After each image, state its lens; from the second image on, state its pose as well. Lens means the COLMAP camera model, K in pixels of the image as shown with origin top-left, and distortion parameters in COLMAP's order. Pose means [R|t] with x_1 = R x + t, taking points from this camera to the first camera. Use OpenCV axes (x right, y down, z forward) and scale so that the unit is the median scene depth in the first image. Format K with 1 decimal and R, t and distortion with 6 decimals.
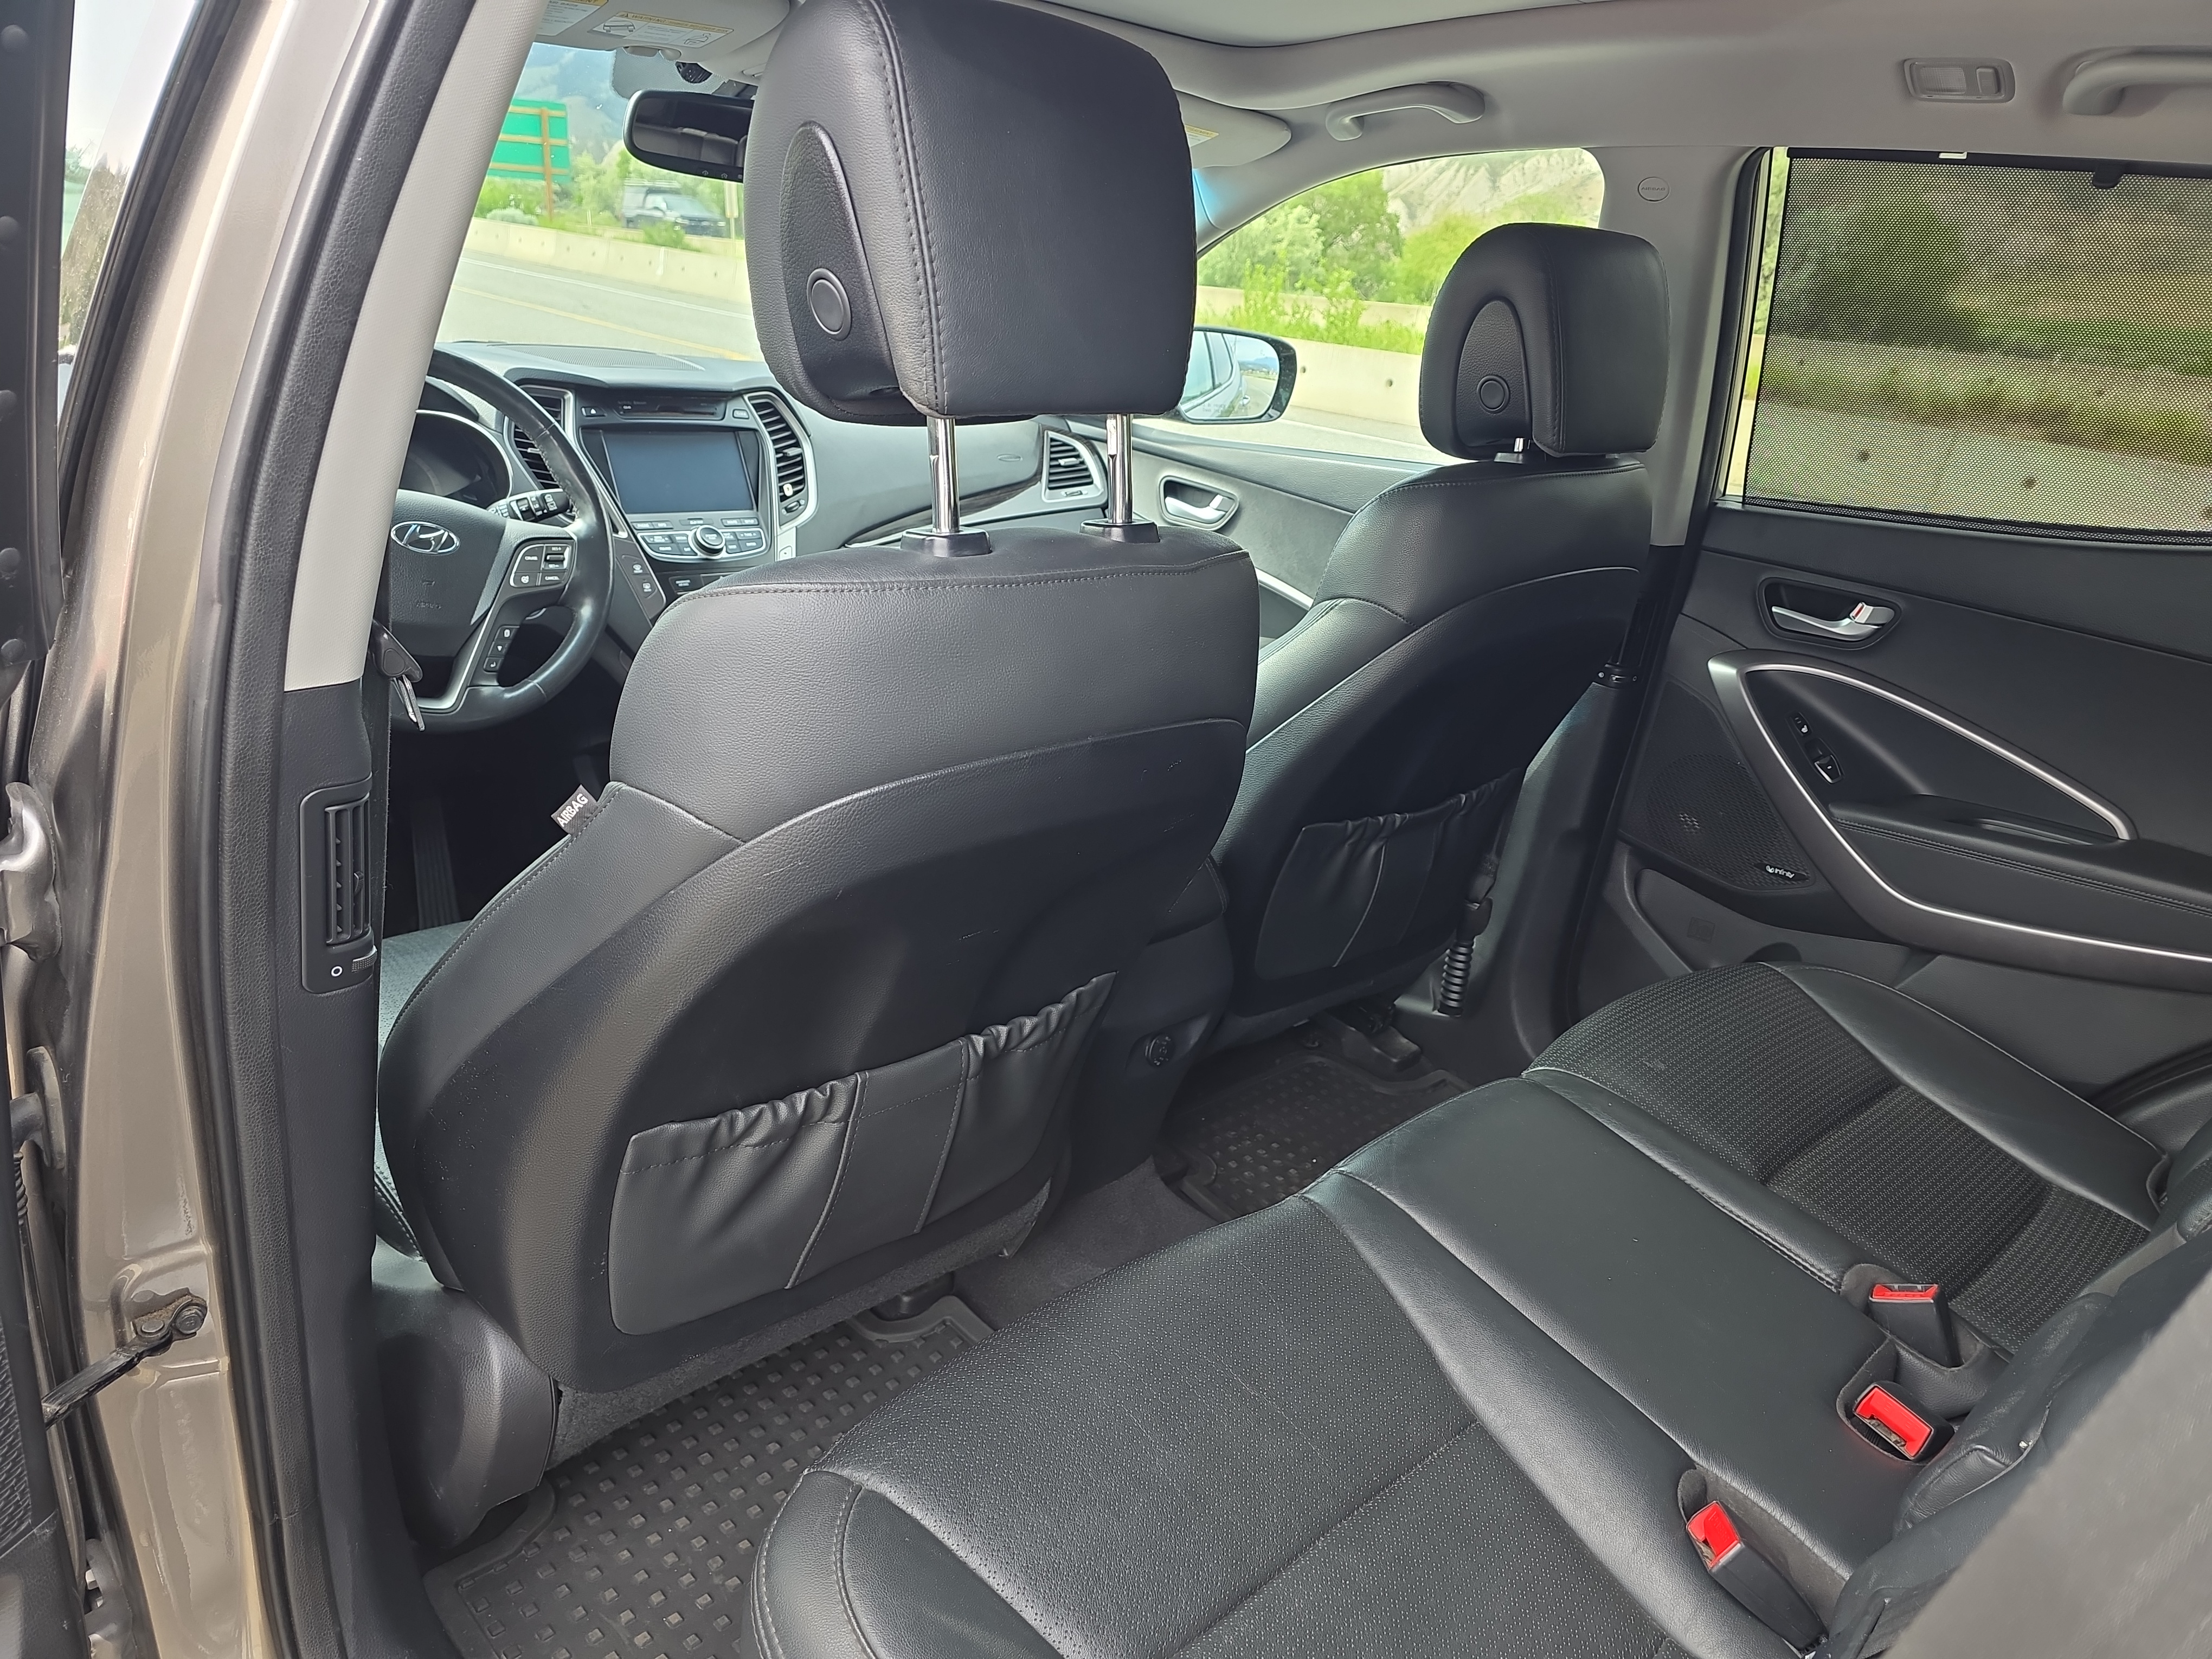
lens RADIAL K [[1487.5, 0, 1104.5], [0, 1487.5, 859.5], [0, 0, 1]] dist [0.054403, -0.064043]
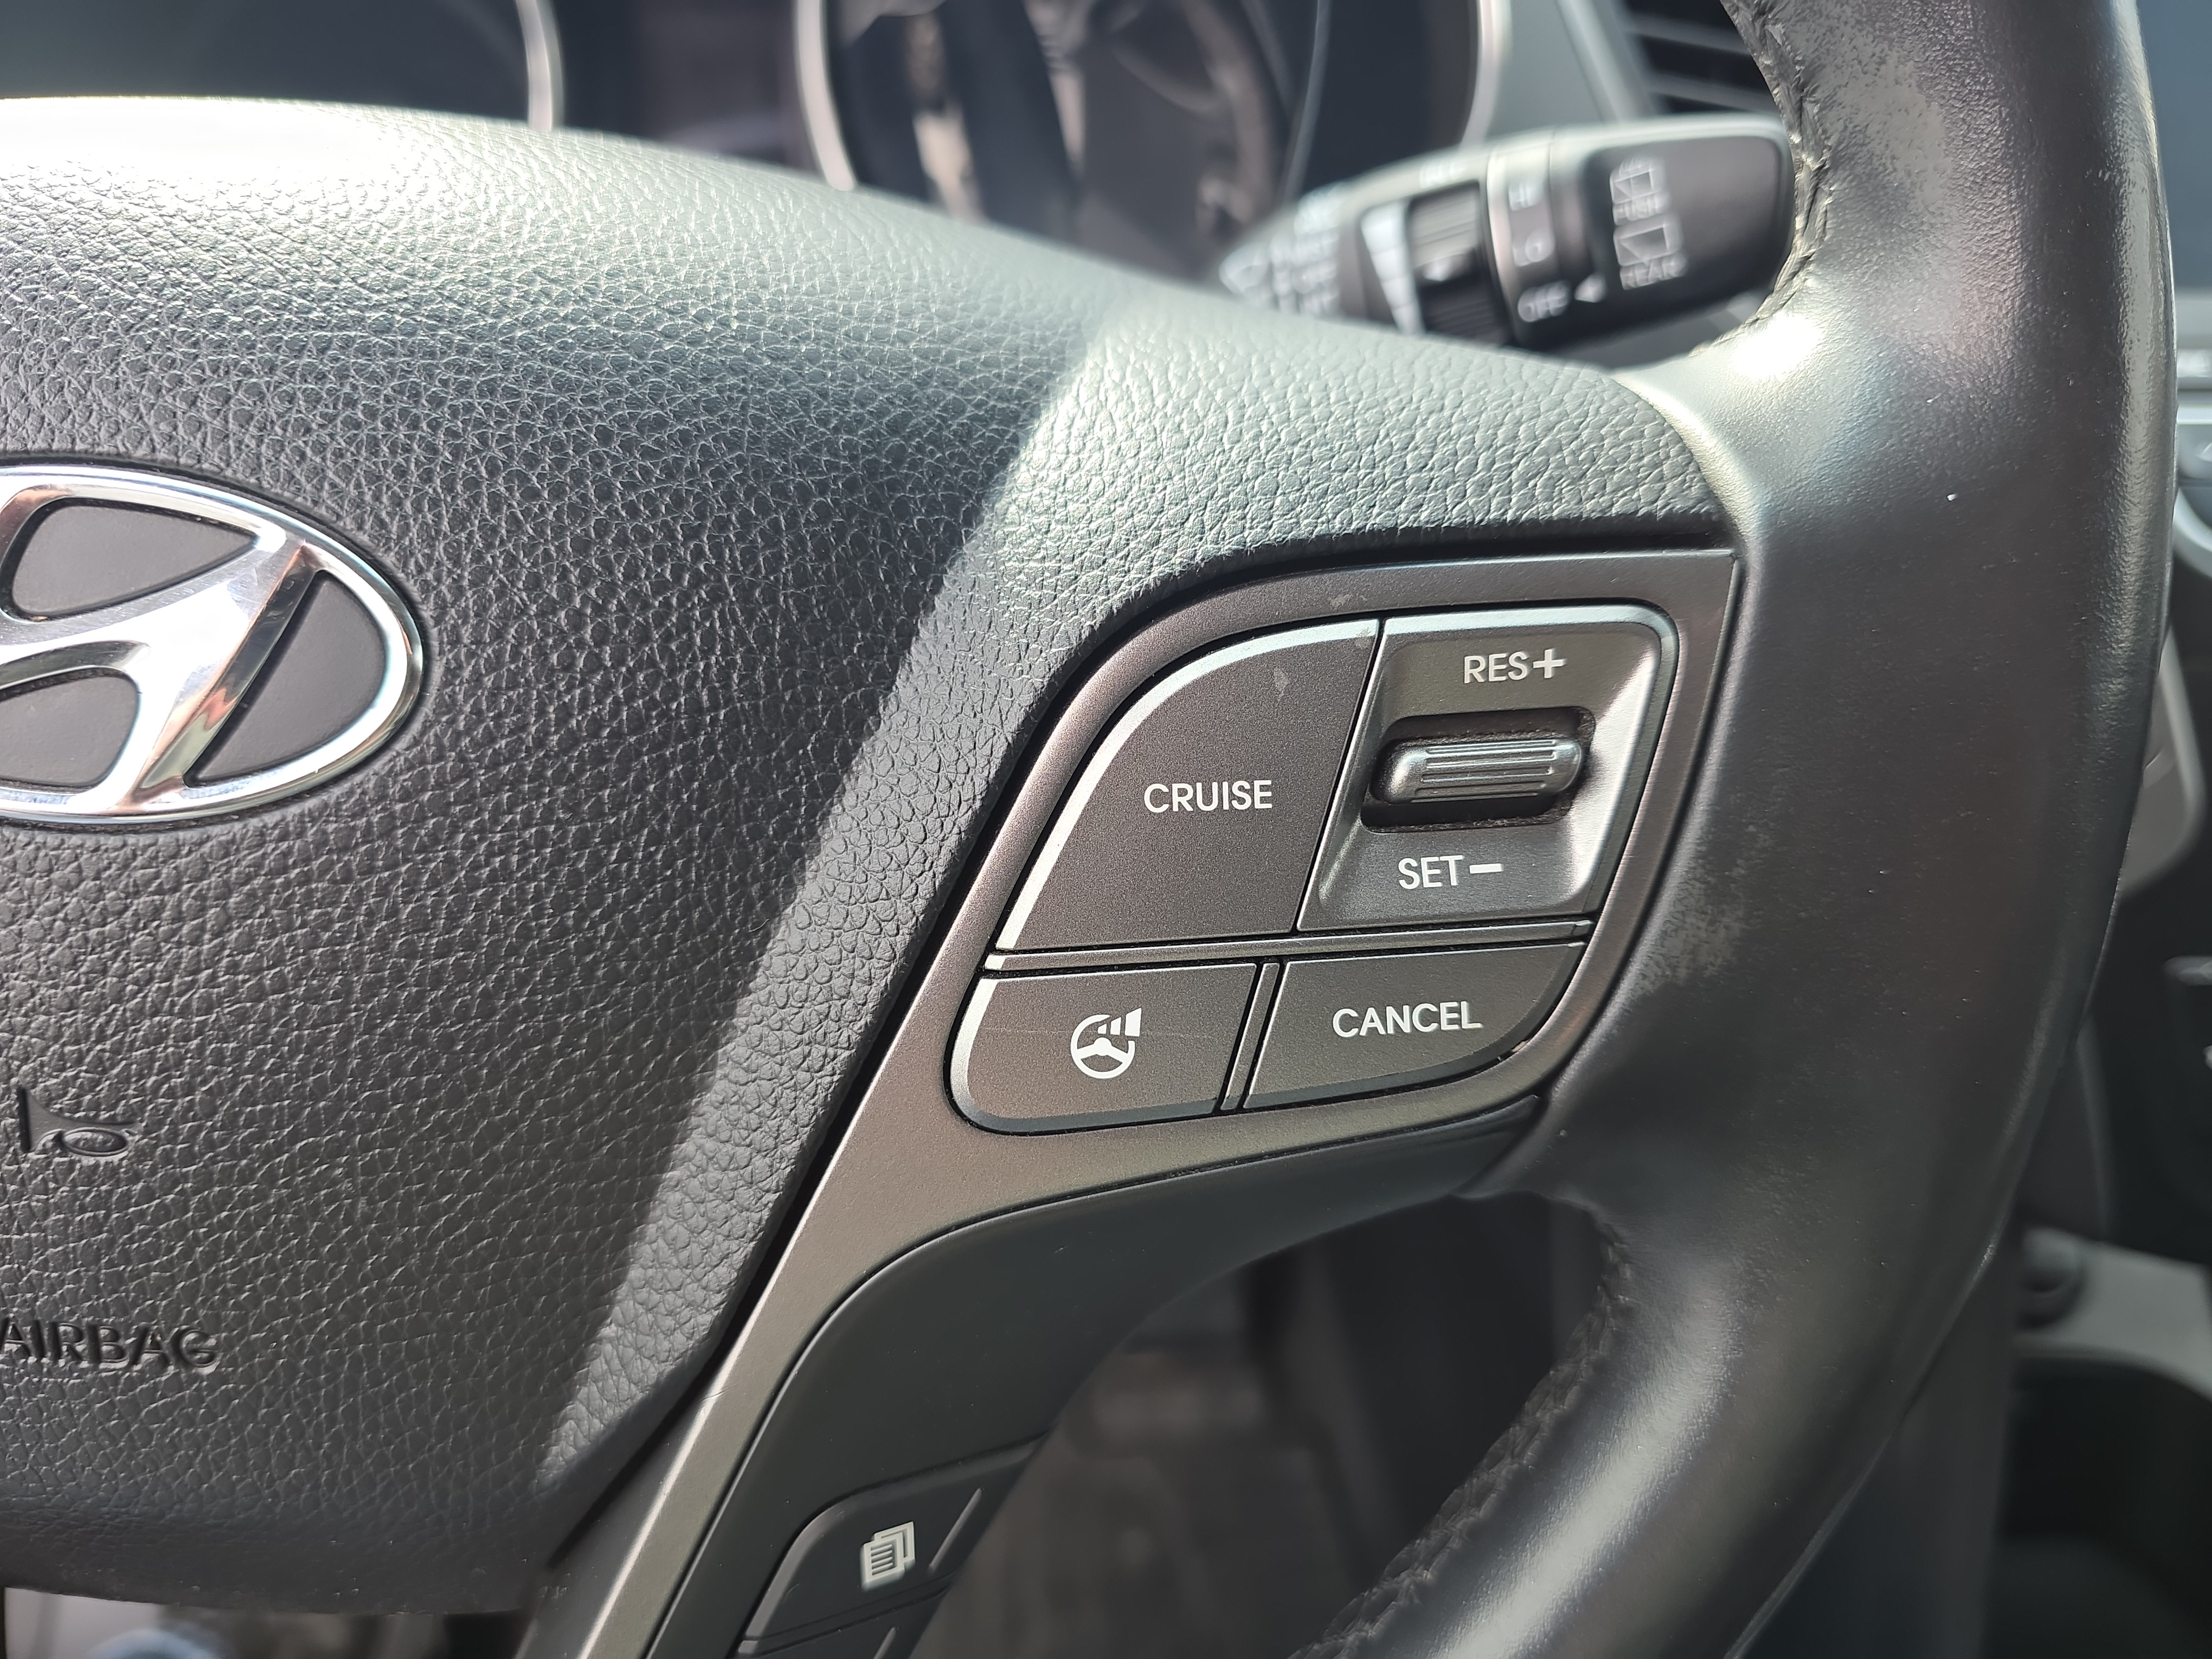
lens RADIAL K [[1487.5, 0, 1097.1], [0, 1487.5, 839.9], [0, 0, 1]] dist [0.054403, -0.064043]
pose [[0.743624, 0.283603, -0.605469, -0.289227], [-0.166273, 0.955573, 0.243380, -0.196312], [0.647593, -0.080311, 0.757743, 0.807193]]
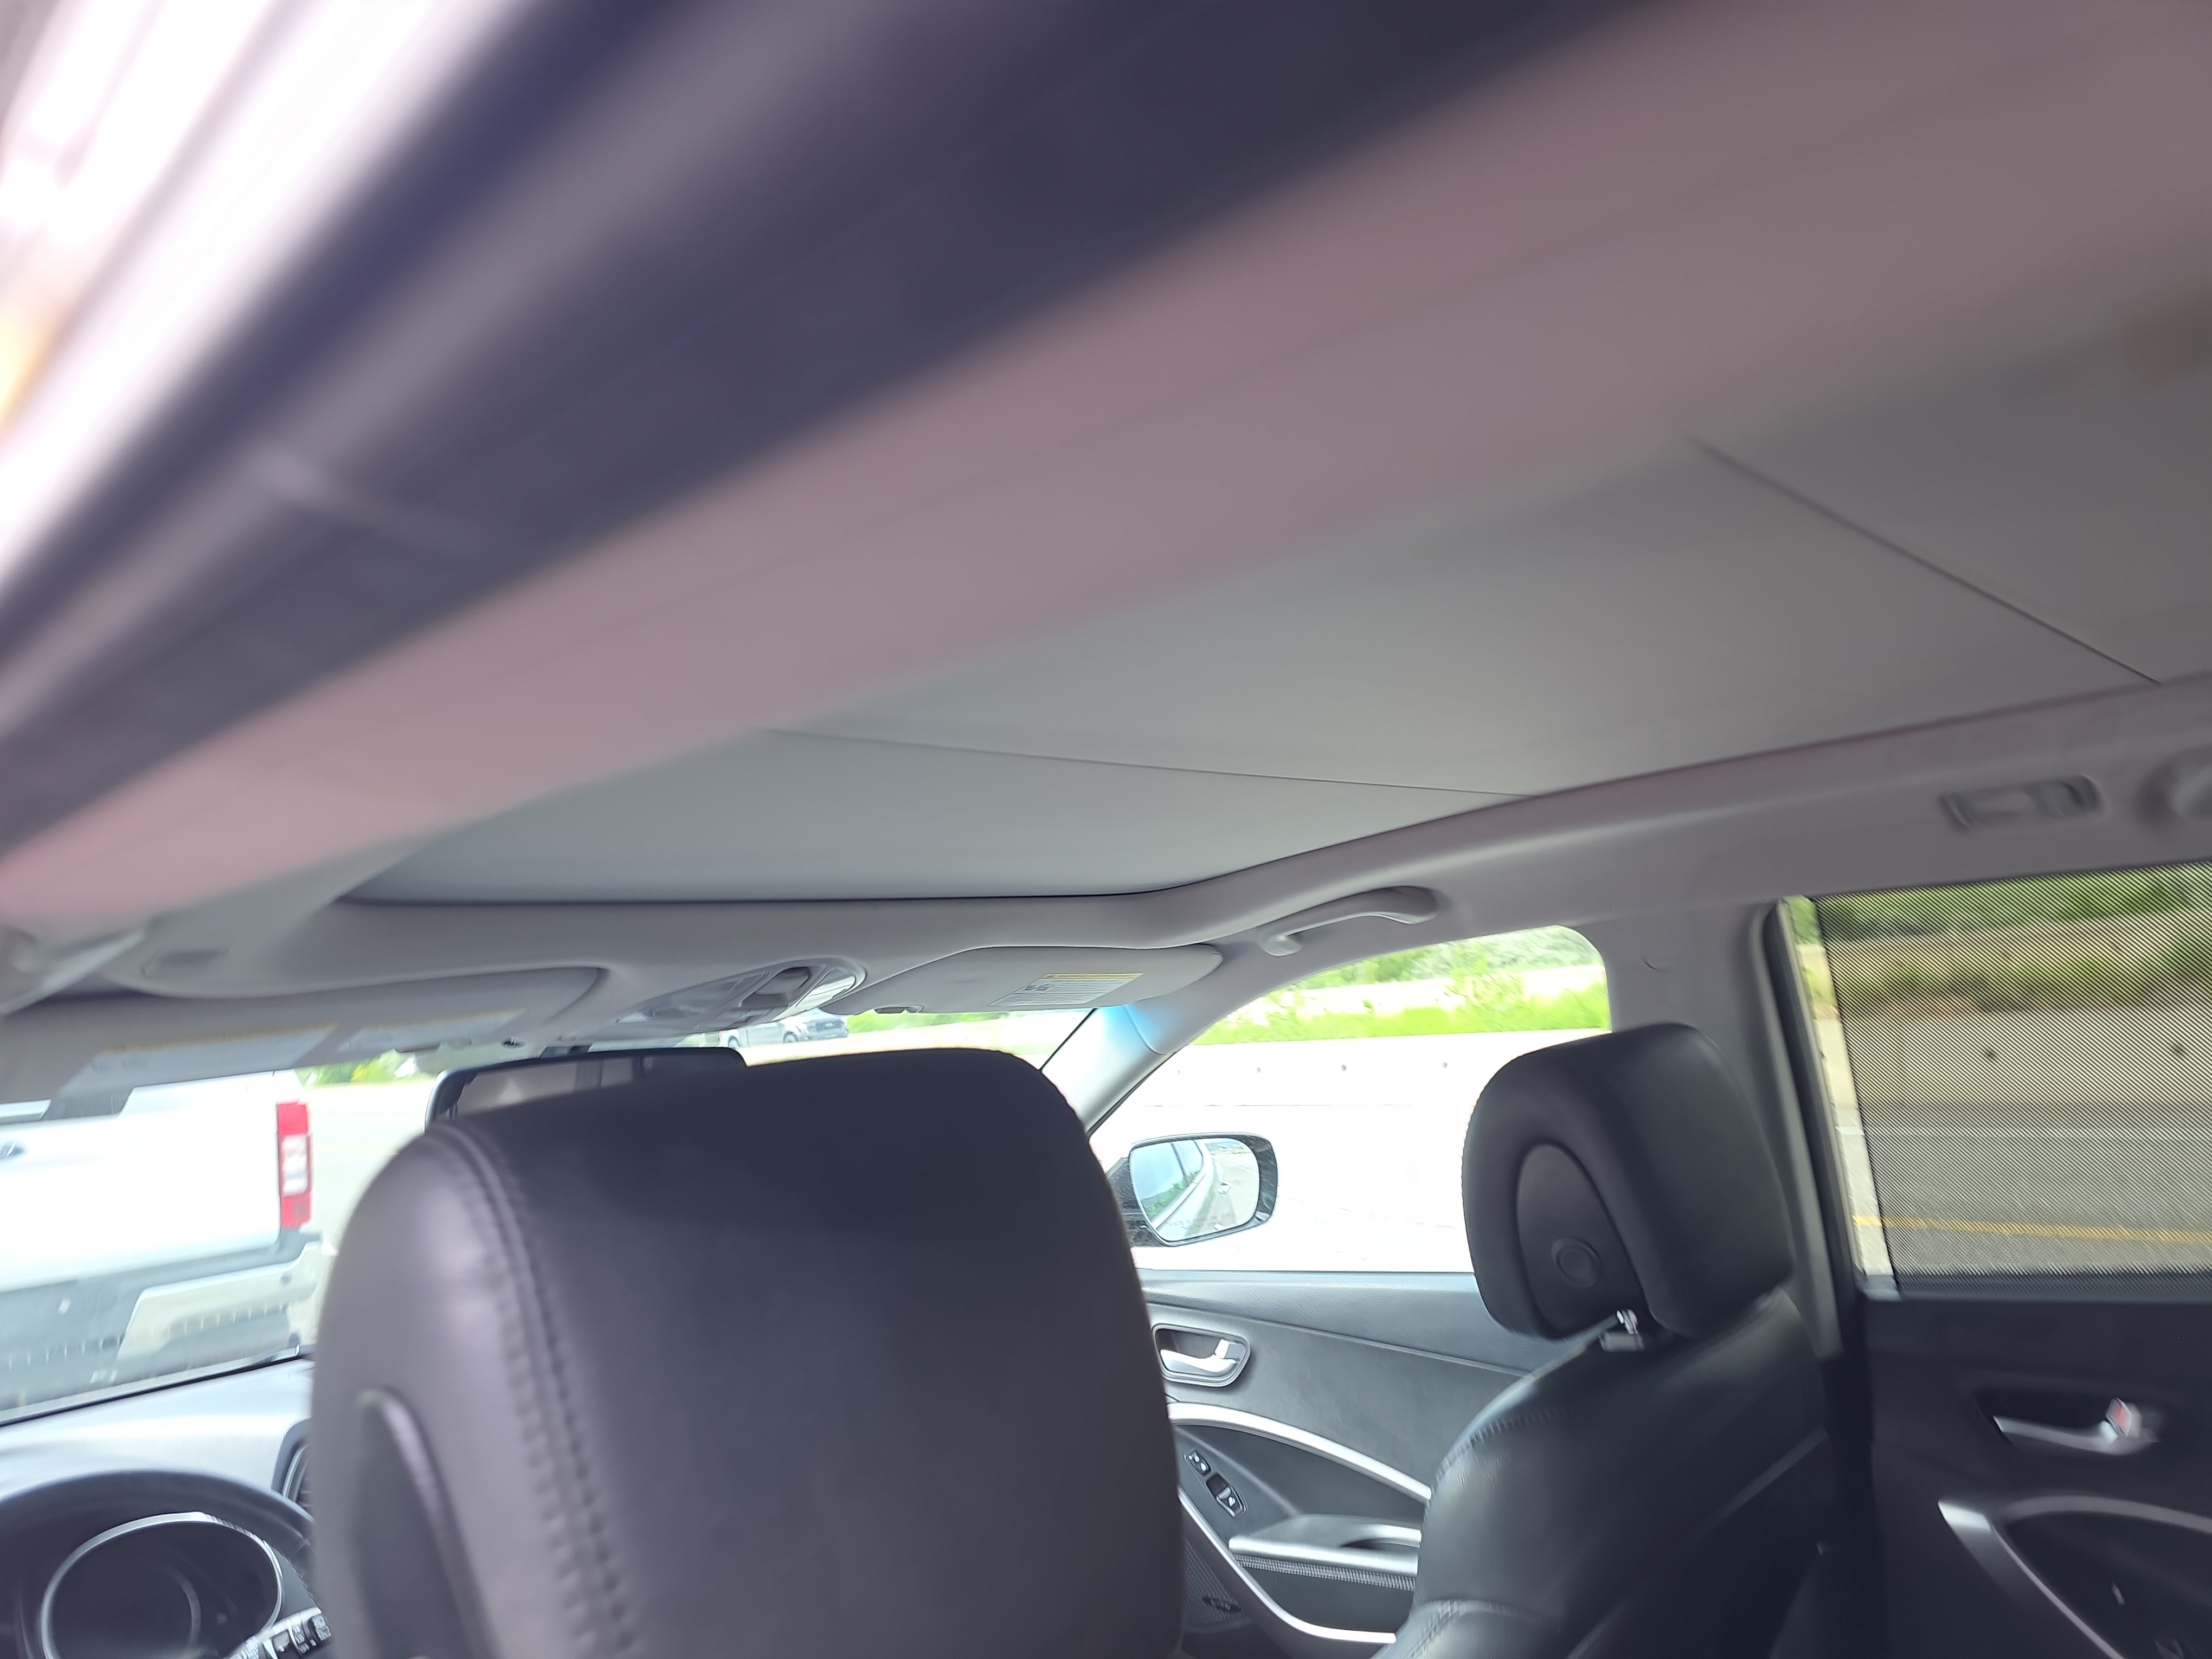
lens RADIAL K [[1487.5, 0, 1112.3], [0, 1487.5, 851.6], [0, 0, 1]] dist [0.054403, -0.064043]
pose [[0.982853, -0.175058, 0.057920, 0.021072], [0.182164, 0.873177, -0.452082, -0.153761], [0.028566, 0.454881, 0.890094, 0.191005]]
